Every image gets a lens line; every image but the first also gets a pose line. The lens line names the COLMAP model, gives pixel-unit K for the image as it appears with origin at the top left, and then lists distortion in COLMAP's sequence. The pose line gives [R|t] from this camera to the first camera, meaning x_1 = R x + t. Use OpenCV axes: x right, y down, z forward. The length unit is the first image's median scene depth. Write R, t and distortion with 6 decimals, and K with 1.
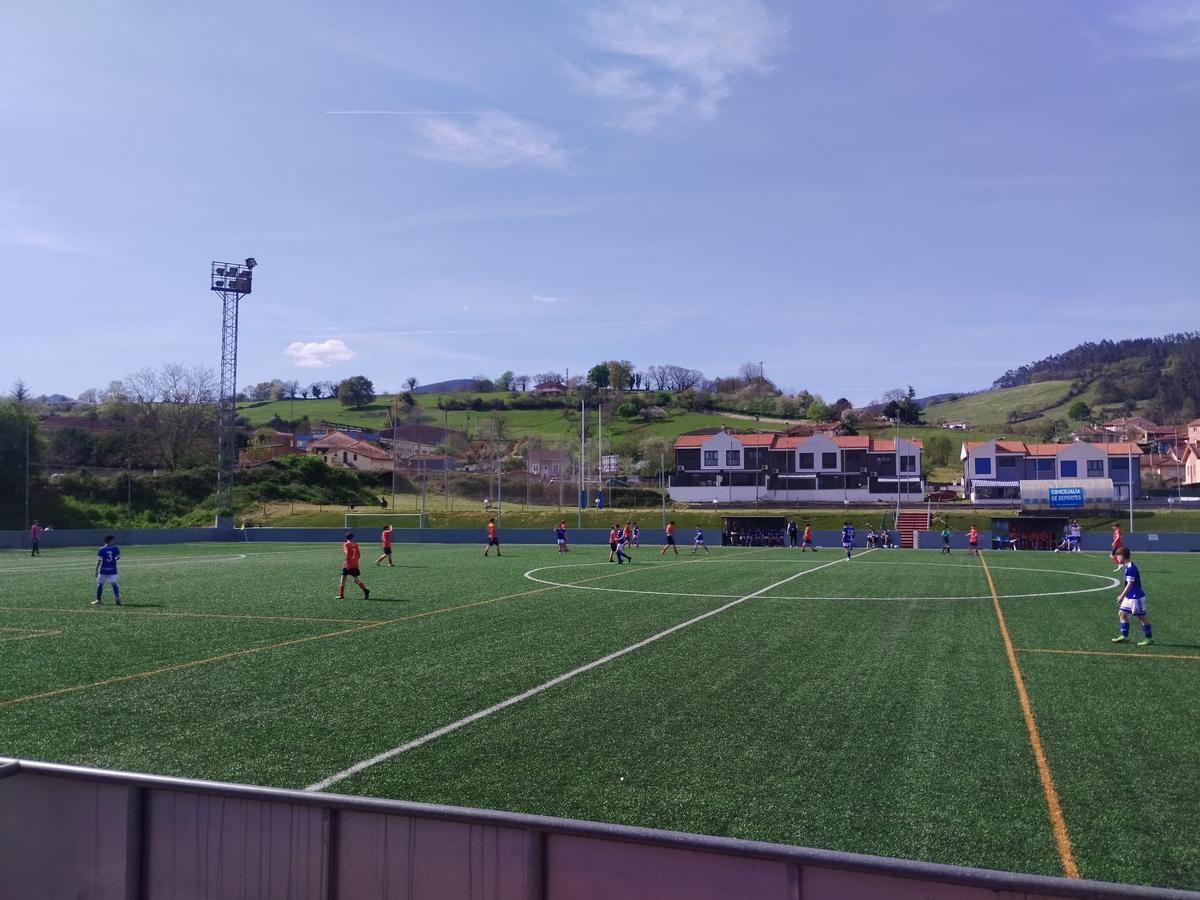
lens RADIAL K [[1027.2, 0, 586.2], [0, 1027.2, 451.2], [0, 0, 1]] dist [0.003996, 0.000939]
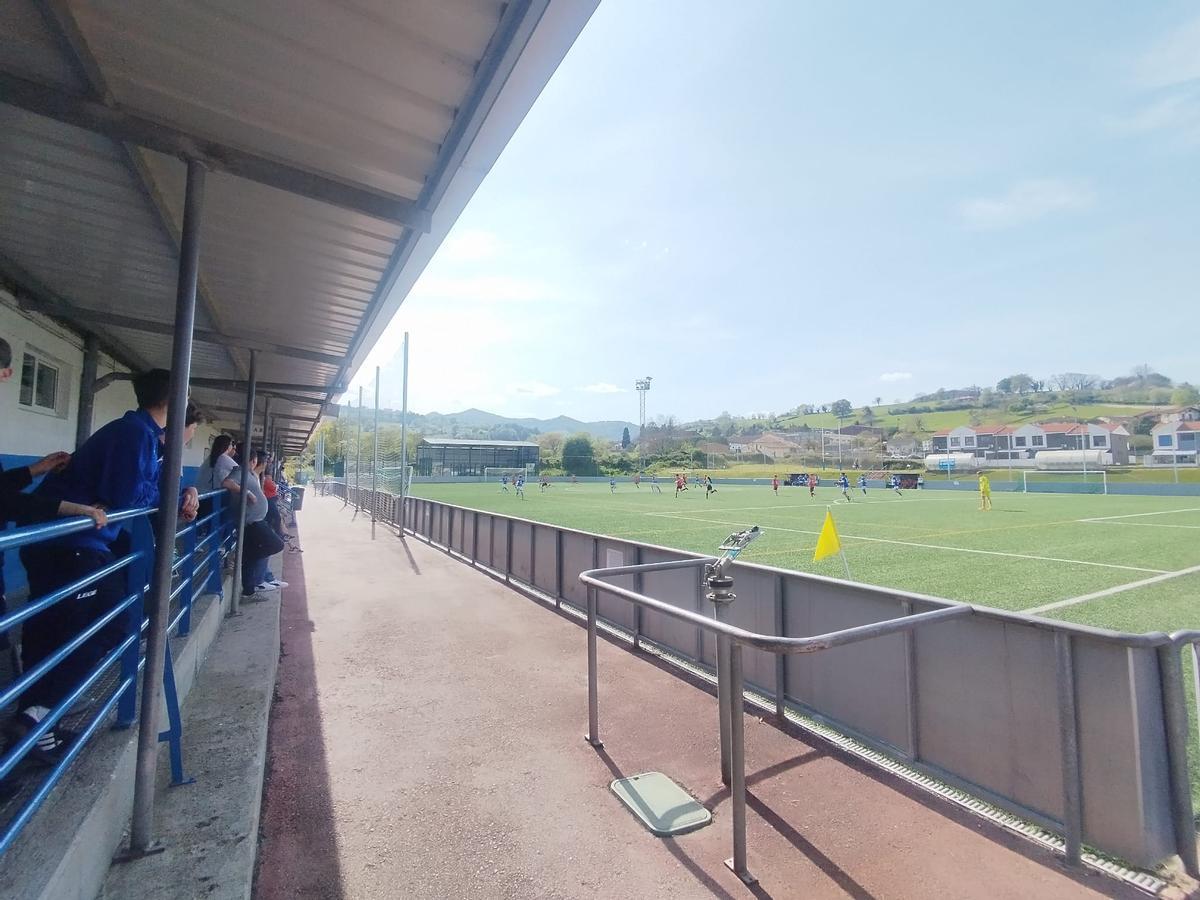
lens RADIAL K [[563.2, 0, 596.3], [0, 563.2, 438.5], [0, 0, 1]] dist [0.007761, 0.000070]
pose [[0.745594, -0.039086, -0.665254, 0.149316], [0.036244, 0.999179, -0.018084, -0.001488], [0.665415, -0.010629, 0.746398, -0.051484]]
